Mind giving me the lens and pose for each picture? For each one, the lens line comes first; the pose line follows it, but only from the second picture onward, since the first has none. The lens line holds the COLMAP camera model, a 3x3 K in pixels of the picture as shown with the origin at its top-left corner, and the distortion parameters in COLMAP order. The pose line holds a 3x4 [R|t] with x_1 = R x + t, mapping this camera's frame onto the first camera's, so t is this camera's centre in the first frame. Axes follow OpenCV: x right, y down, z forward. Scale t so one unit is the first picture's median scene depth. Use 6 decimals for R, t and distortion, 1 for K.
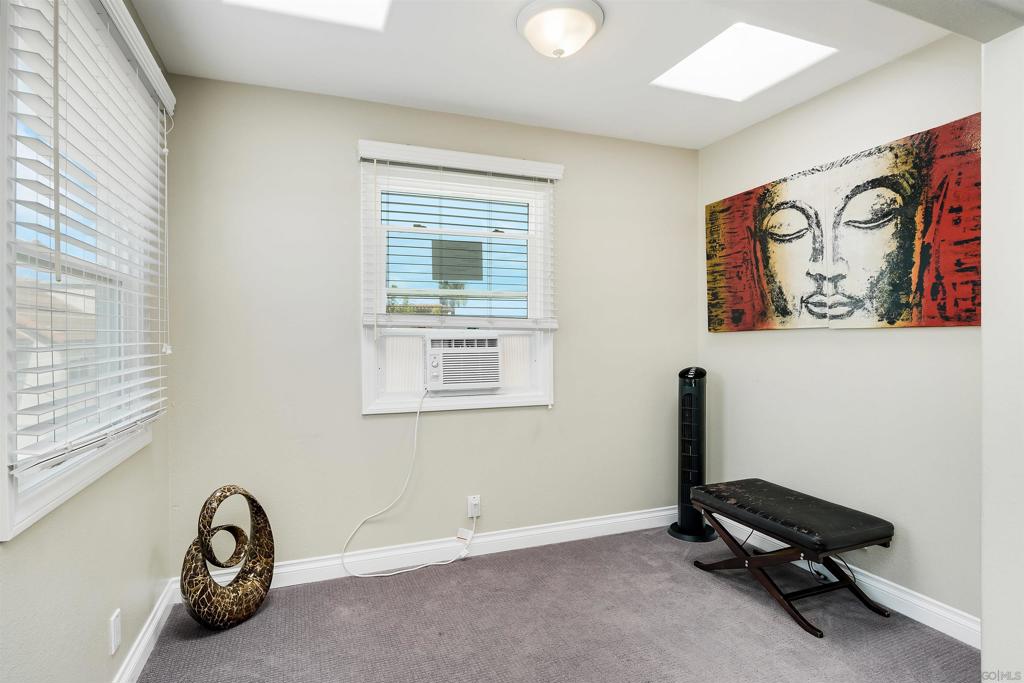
lens RADIAL K [[506.9, 0, 506.9], [0, 506.9, 337.2], [0, 0, 1]] dist [-0.003291, -0.000465]
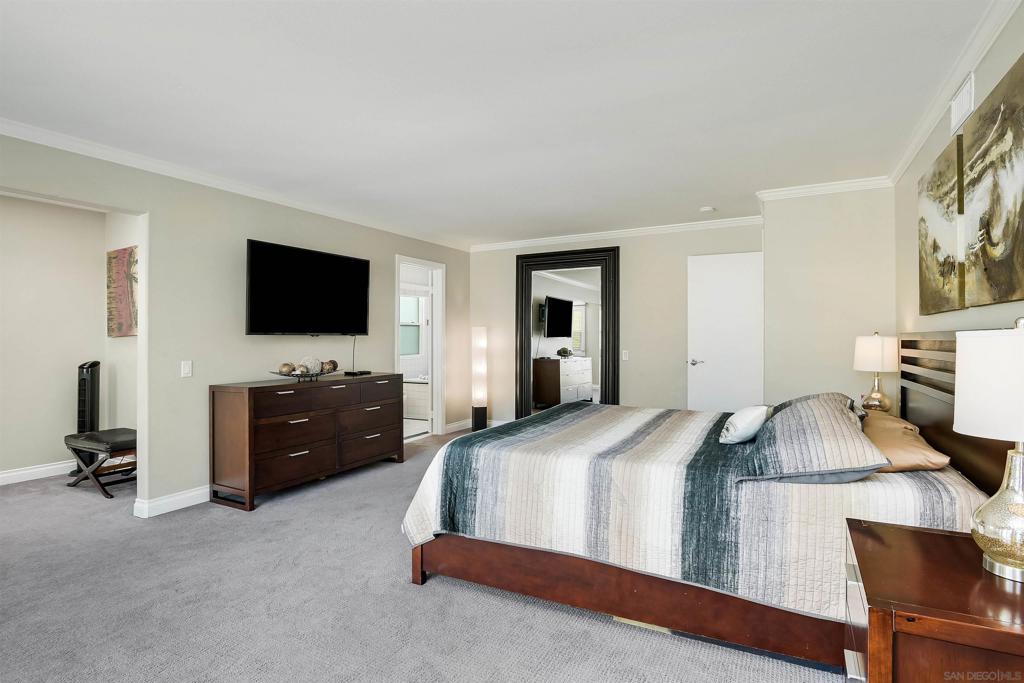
lens RADIAL K [[506.9, 0, 506.9], [0, 506.9, 337.2], [0, 0, 1]] dist [-0.003291, -0.000465]
pose [[0.768030, -0.001051, 0.640413, 0.354078], [0.009164, 0.999914, -0.009349, 0.014776], [-0.640348, 0.013049, 0.767974, -0.913441]]
